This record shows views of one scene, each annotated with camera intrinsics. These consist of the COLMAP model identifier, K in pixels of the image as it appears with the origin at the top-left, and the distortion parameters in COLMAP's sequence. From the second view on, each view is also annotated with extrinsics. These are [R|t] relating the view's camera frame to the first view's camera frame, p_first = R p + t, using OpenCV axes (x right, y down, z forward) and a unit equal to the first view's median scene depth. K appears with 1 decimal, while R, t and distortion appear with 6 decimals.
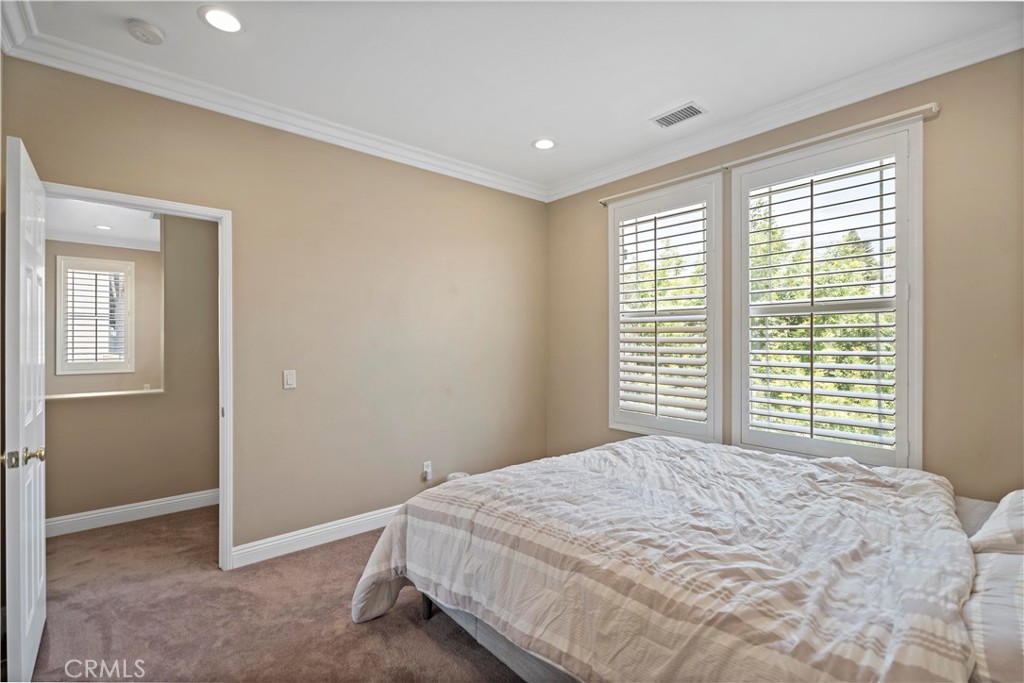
lens RADIAL K [[459.1, 0, 509.3], [0, 459.1, 340.5], [0, 0, 1]] dist [-0.001567, -0.000341]
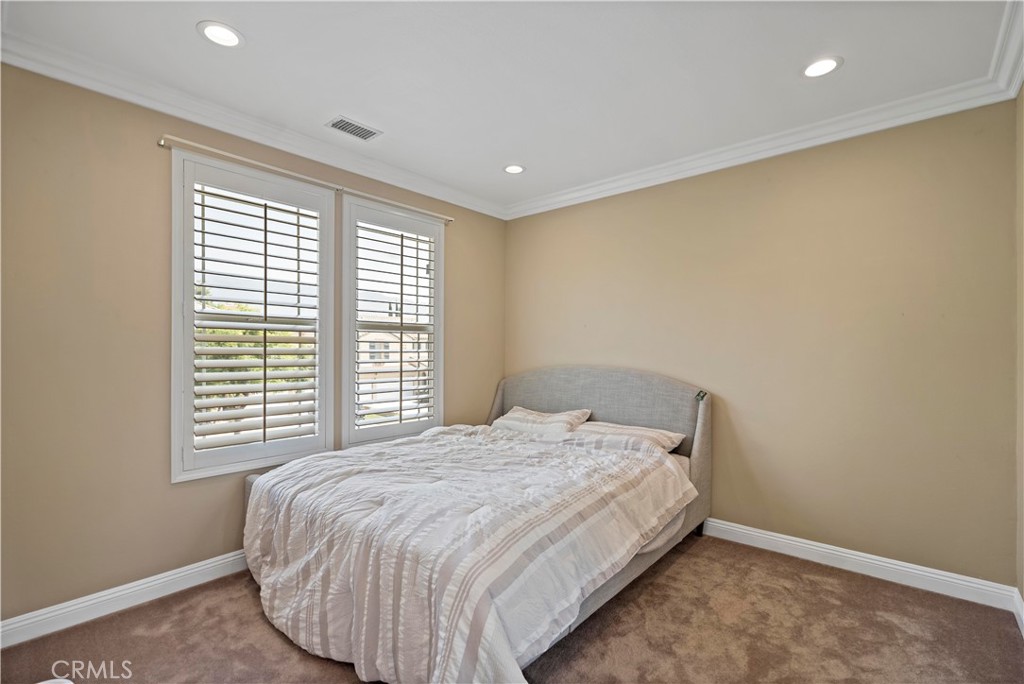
lens RADIAL K [[459.1, 0, 509.1], [0, 459.1, 347.5], [0, 0, 1]] dist [-0.001567, -0.000341]
pose [[-0.137066, 0.008857, 0.990522, -0.634232], [0.000130, 0.999960, -0.008924, 0.000187], [-0.990562, -0.001094, -0.137061, 0.751750]]
